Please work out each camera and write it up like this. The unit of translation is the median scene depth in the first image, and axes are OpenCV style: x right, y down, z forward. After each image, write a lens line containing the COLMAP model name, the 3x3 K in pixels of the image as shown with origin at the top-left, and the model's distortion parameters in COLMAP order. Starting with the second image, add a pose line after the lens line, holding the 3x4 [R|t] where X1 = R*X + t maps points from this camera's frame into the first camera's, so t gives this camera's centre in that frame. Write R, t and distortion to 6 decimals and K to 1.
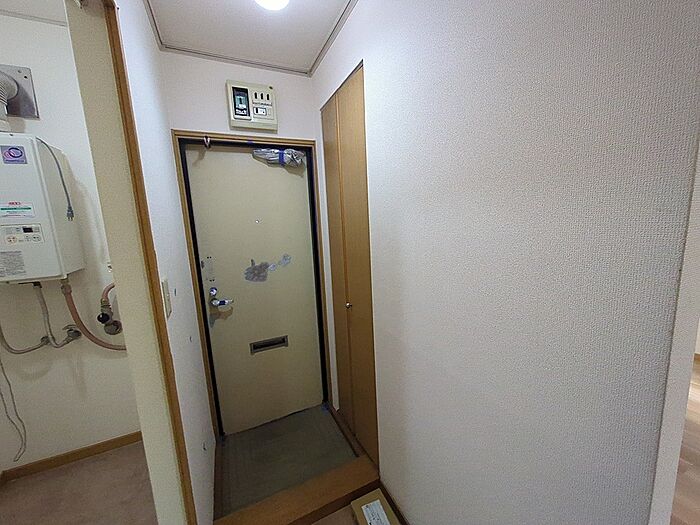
lens RADIAL K [[275.7, 0, 350.0], [0, 275.7, 262.5], [0, 0, 1]] dist [0.013718, -0.000017]
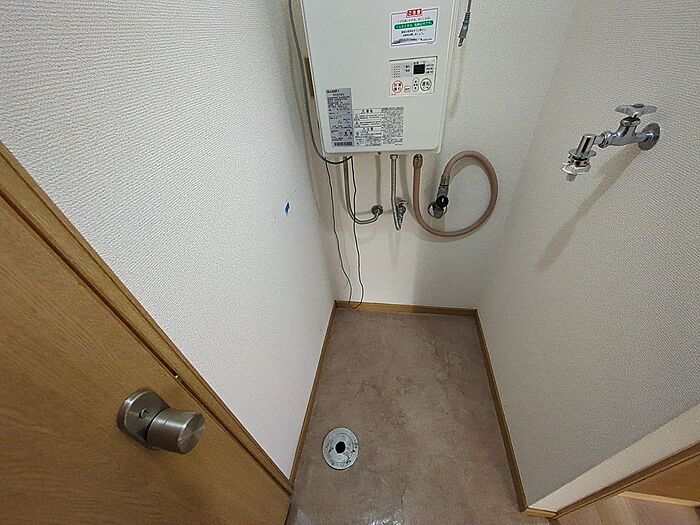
lens RADIAL K [[275.7, 0, 350.0], [0, 275.7, 262.5], [0, 0, 1]] dist [0.013718, -0.000017]
pose [[0.833017, 0.336914, -0.438830, -0.855849], [-0.044377, 0.831324, 0.554013, -0.092741], [0.551465, -0.442029, 0.707458, 0.293639]]
